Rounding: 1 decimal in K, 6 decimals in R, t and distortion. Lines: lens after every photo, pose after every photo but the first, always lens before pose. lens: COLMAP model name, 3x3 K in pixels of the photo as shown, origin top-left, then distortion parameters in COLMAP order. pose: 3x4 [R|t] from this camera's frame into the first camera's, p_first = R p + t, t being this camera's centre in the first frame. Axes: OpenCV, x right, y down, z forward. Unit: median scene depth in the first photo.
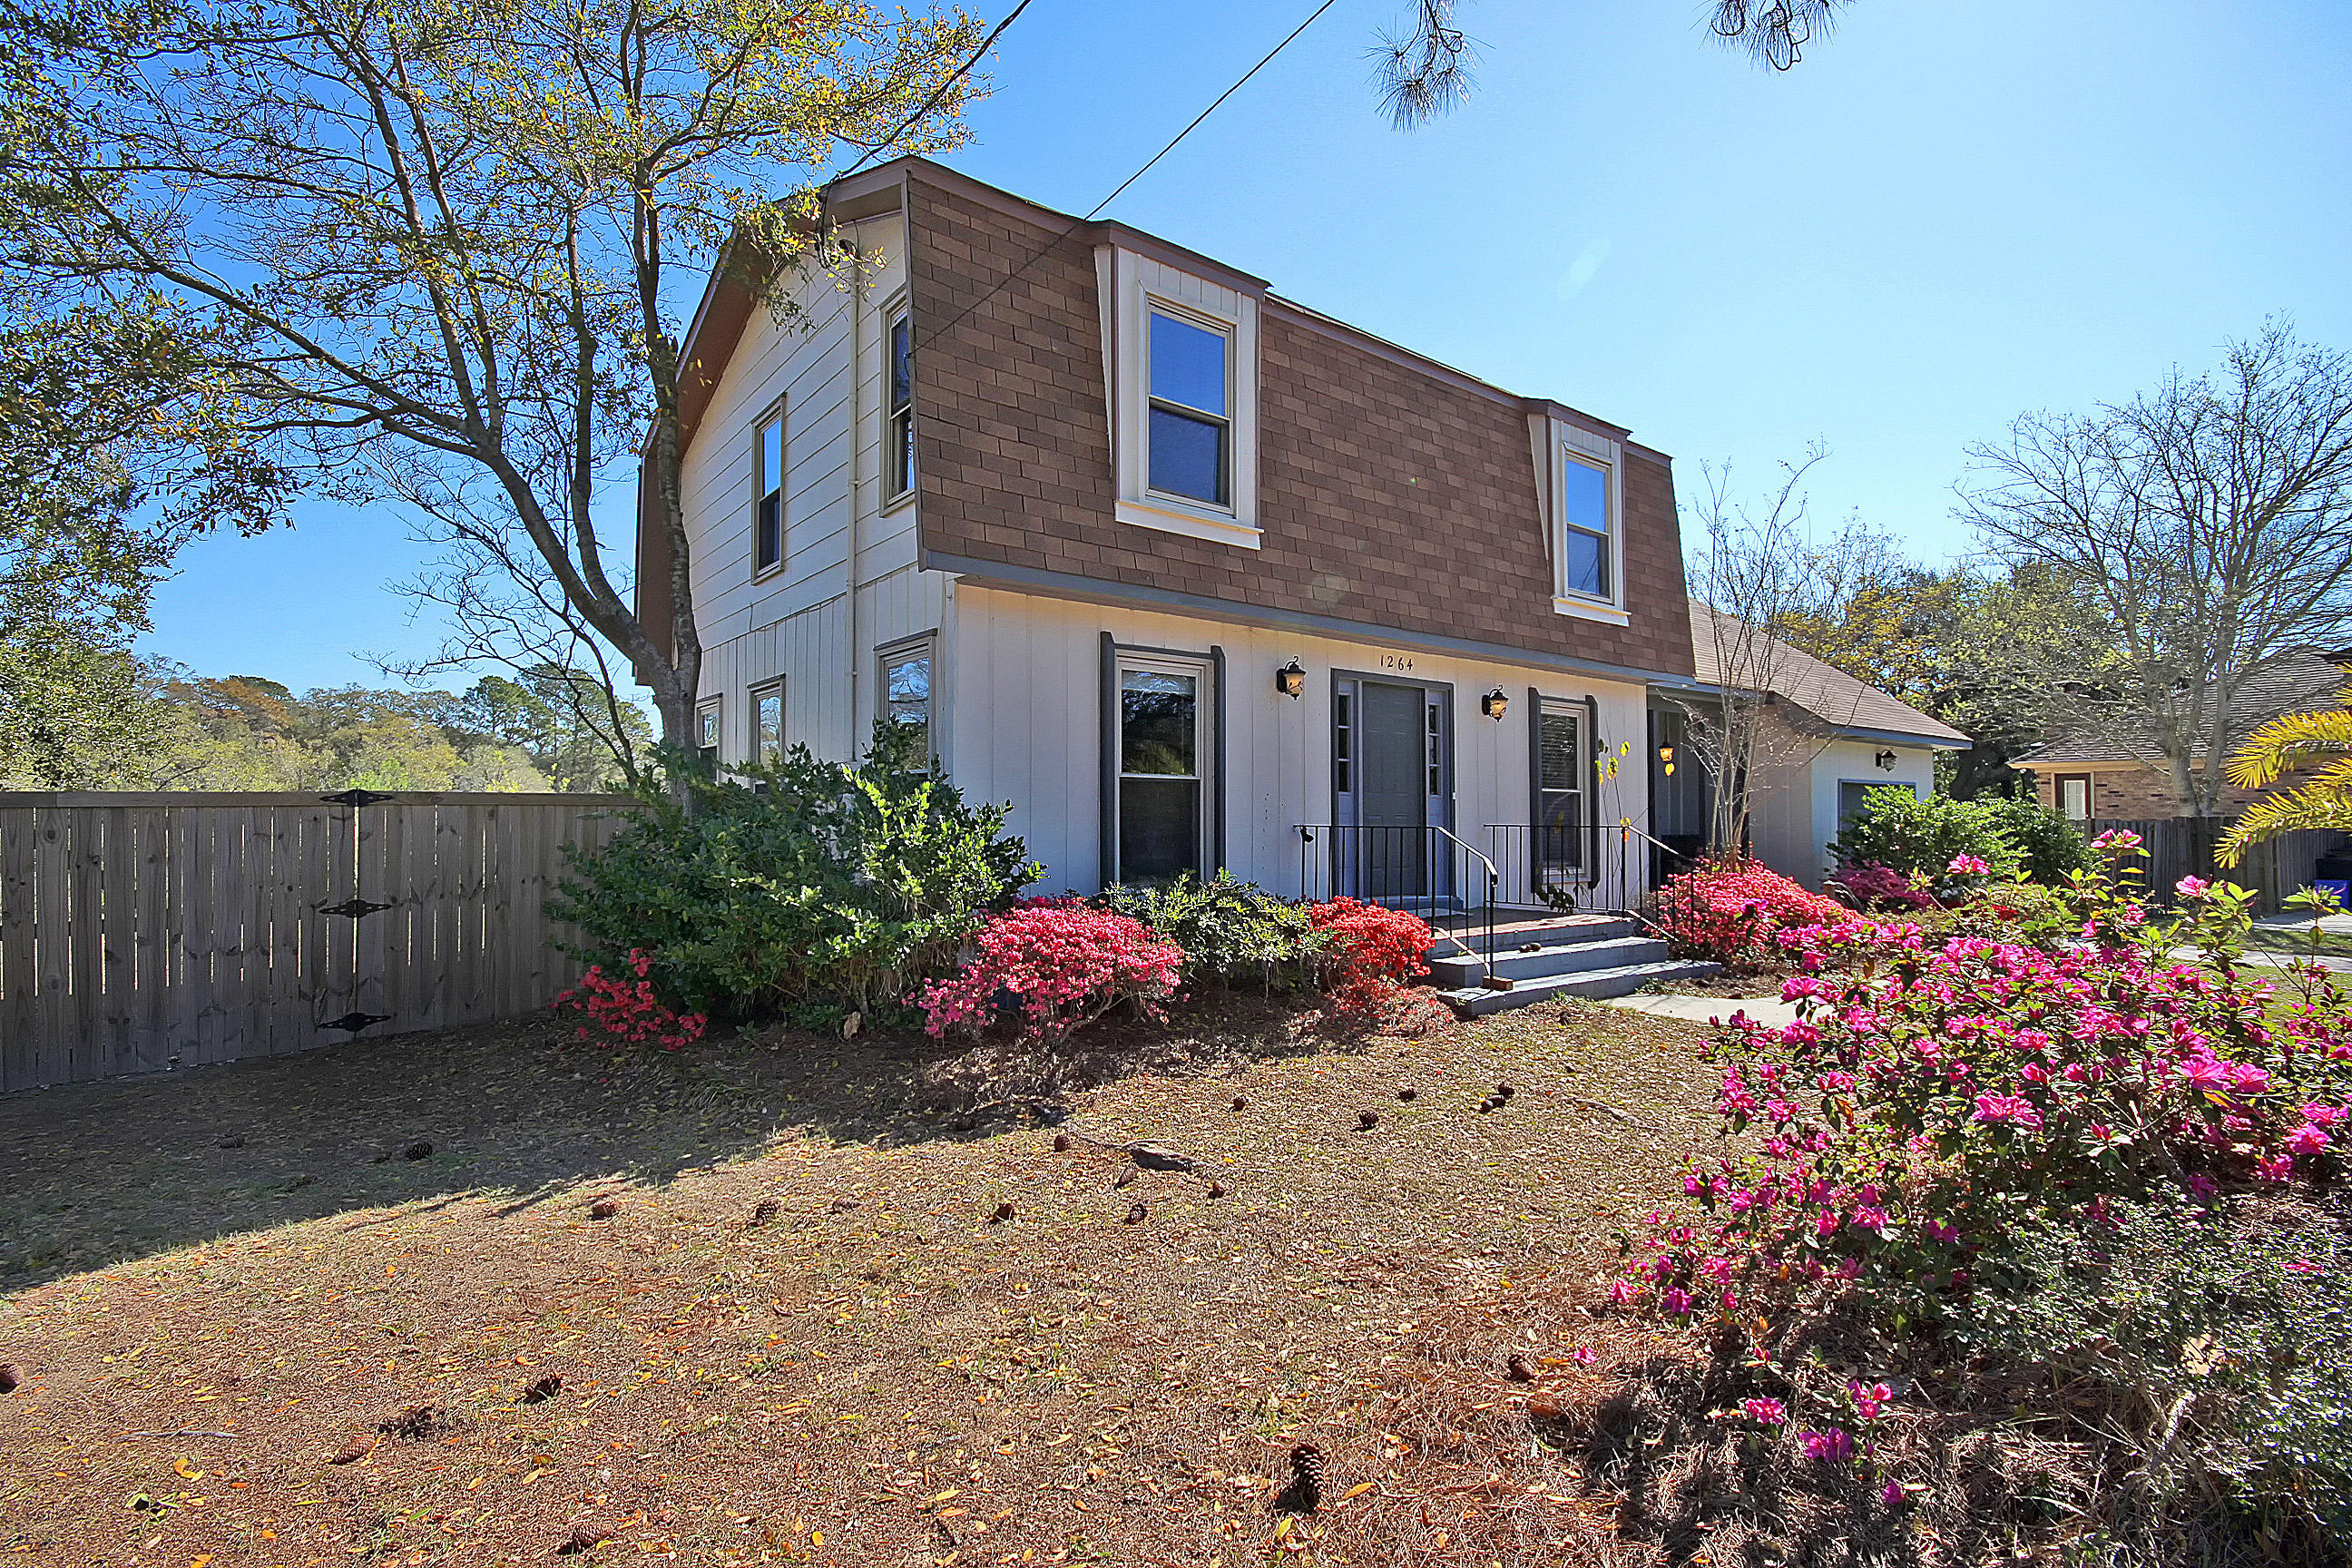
lens RADIAL K [[1098.9, 0, 1222.2], [0, 1098.9, 793.1], [0, 0, 1]] dist [0.001012, -0.008784]
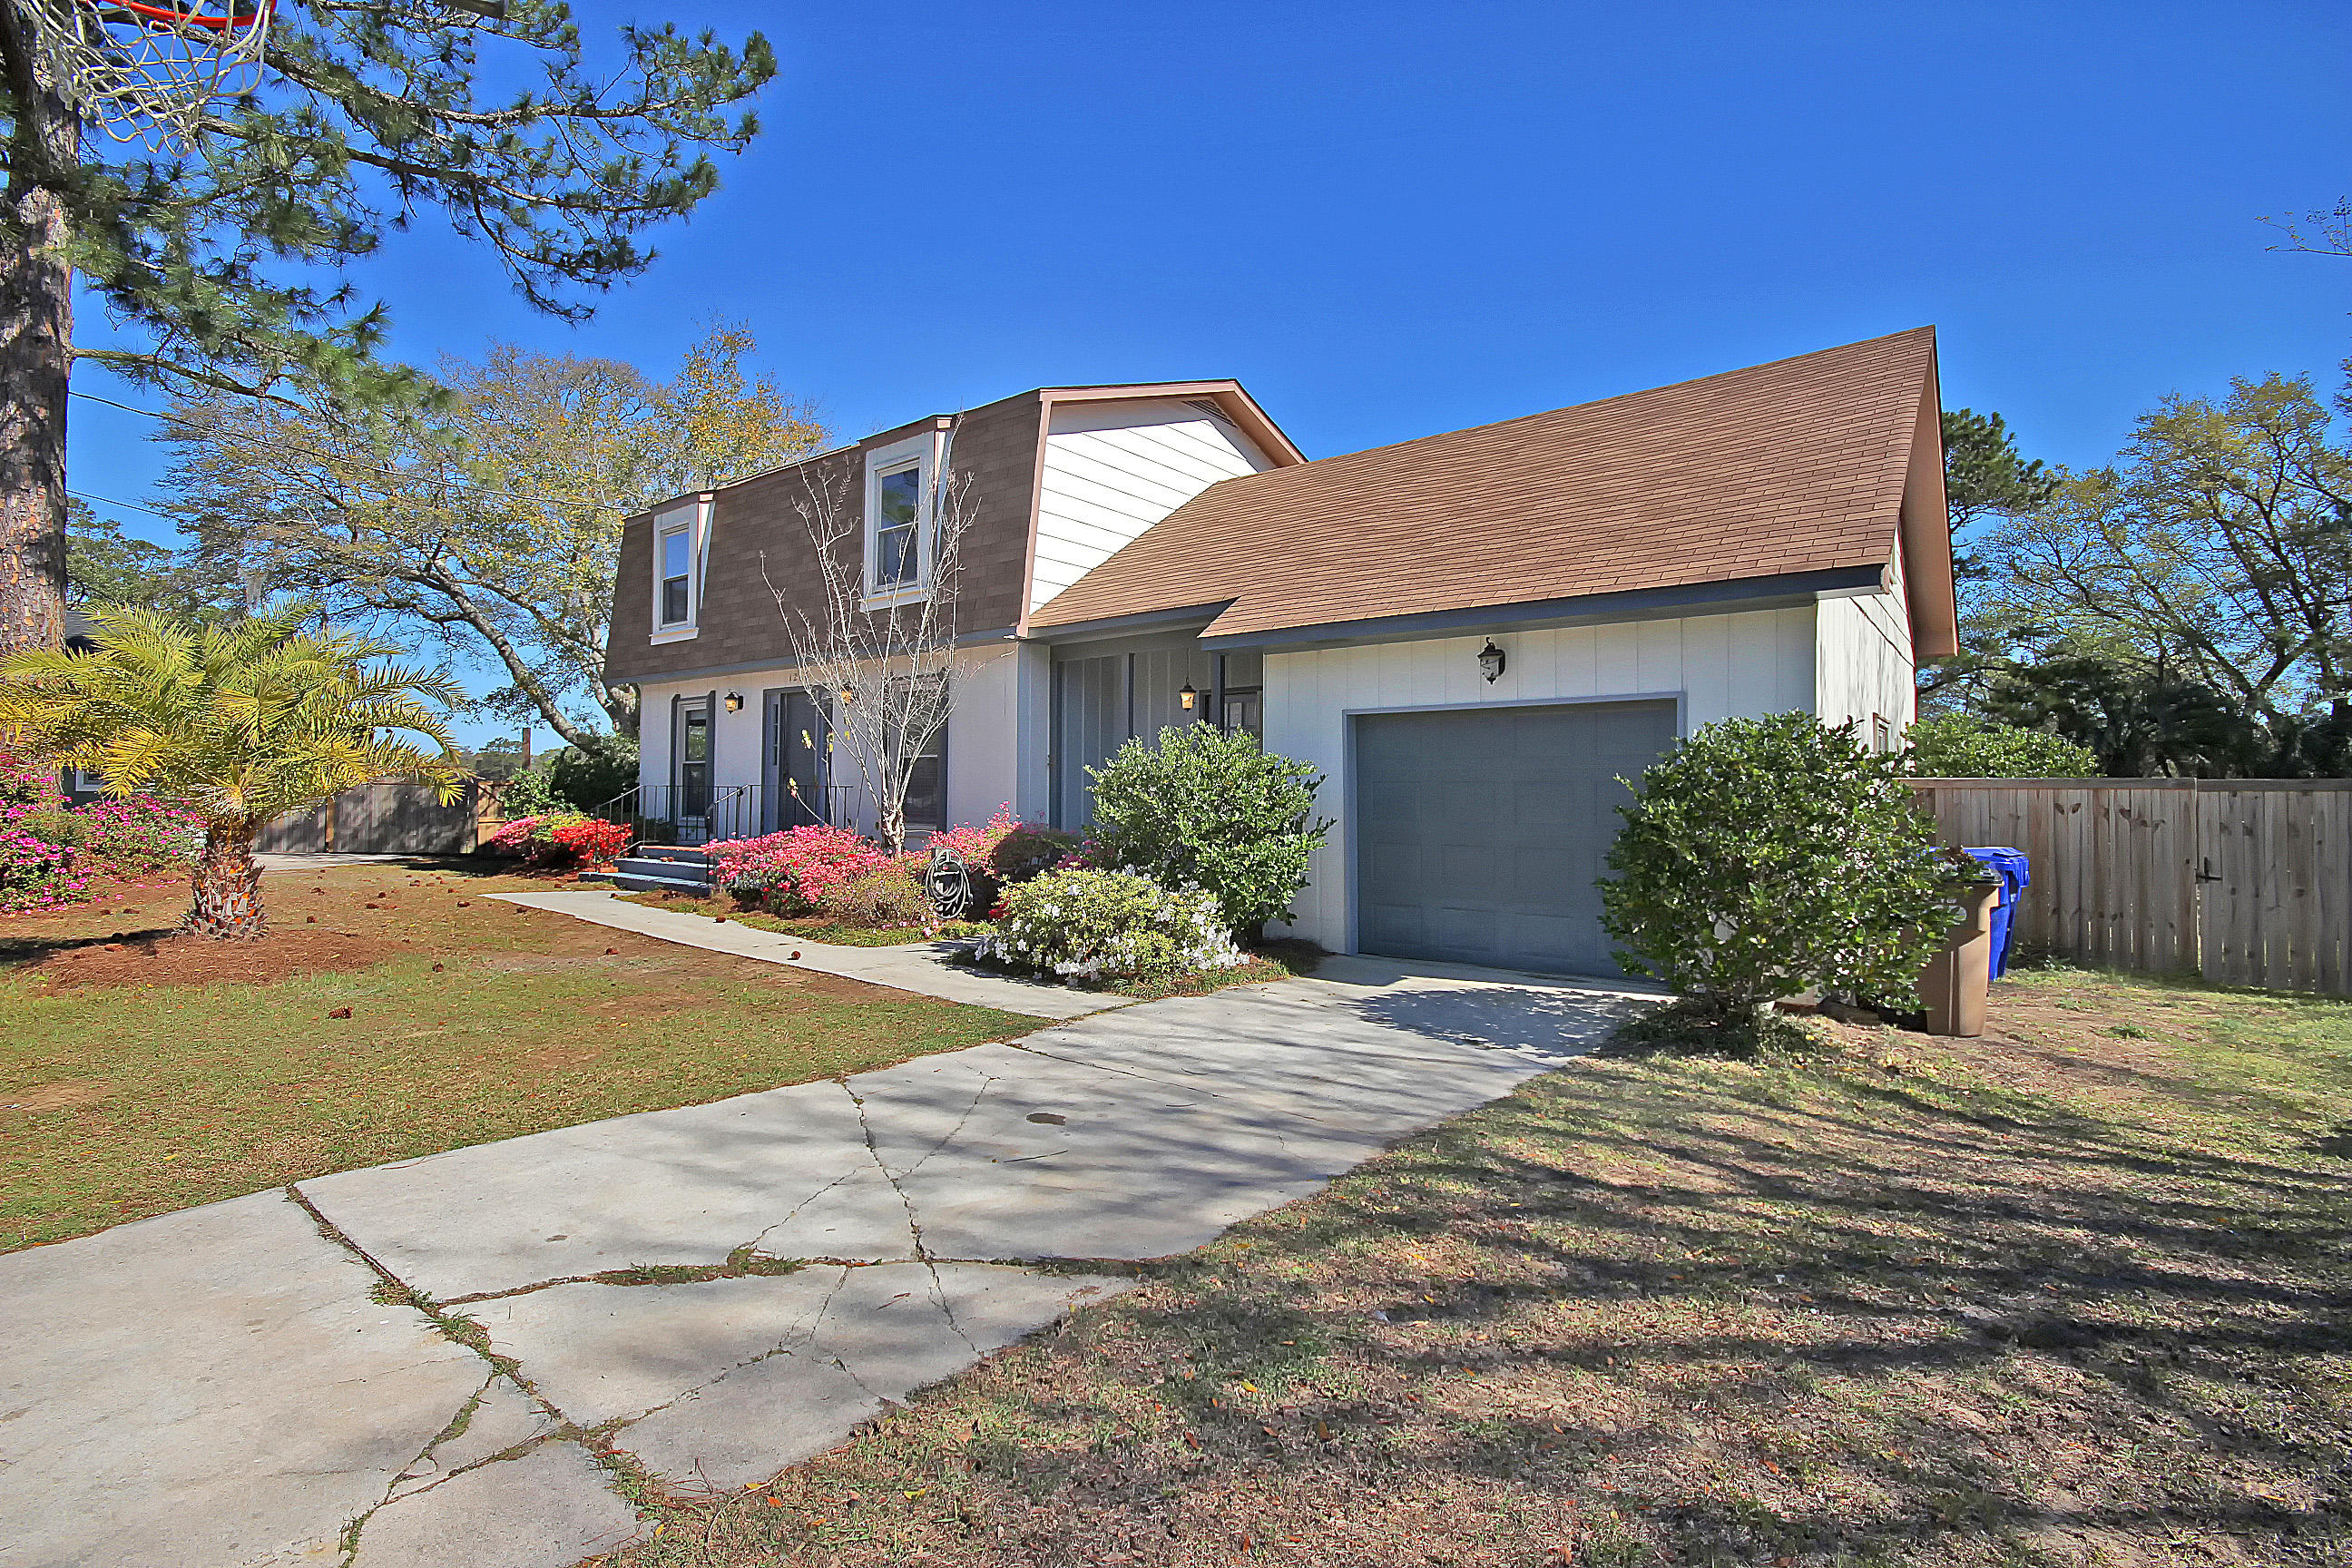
lens RADIAL K [[1093.6, 0, 1179.5], [0, 1093.6, 785.5], [0, 0, 1]] dist [0.000477, -0.000117]
pose [[0.221839, -0.012741, -0.975000, 2.026380], [0.015323, 0.999837, -0.009580, 0.061441], [0.974963, -0.012815, 0.221998, 1.378252]]
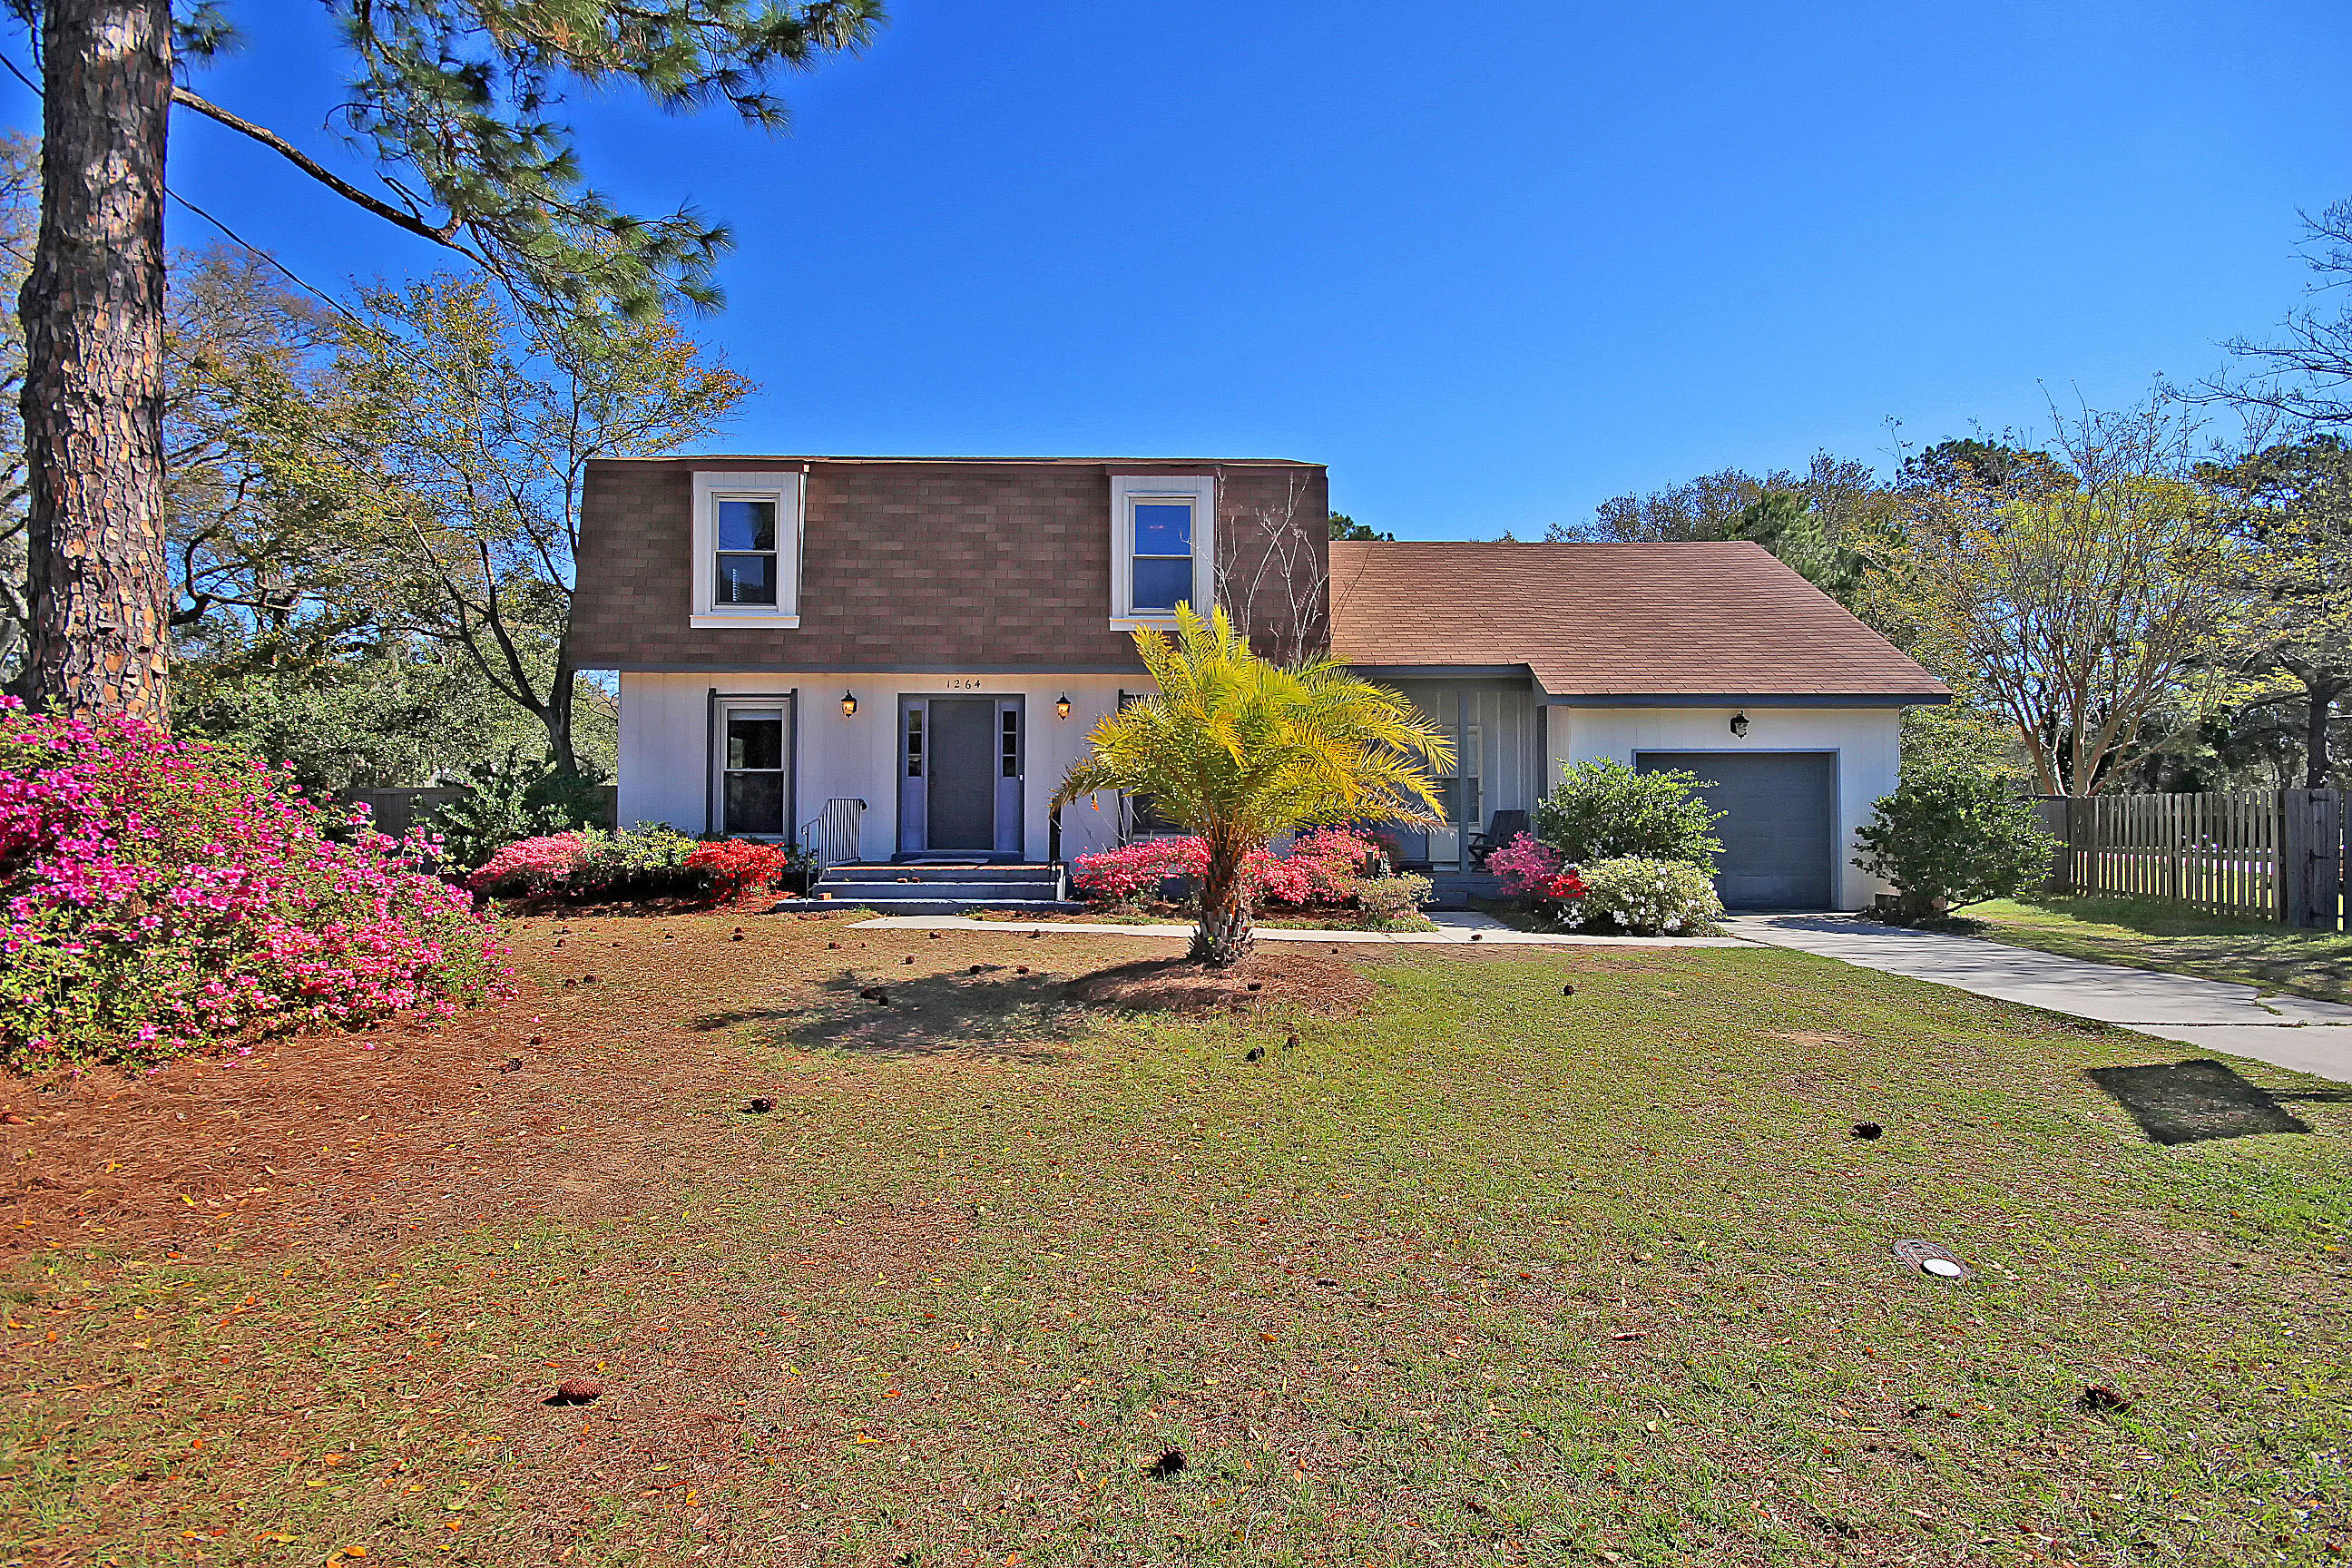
lens RADIAL K [[1069.4, 0, 1179.8], [0, 1069.4, 846.0], [0, 0, 1]] dist [0.000914, 0.000052]
pose [[0.804702, 0.006088, -0.593648, 1.421491], [0.018508, 0.999204, 0.035334, 0.055652], [0.593391, -0.039421, 0.803949, 0.049573]]
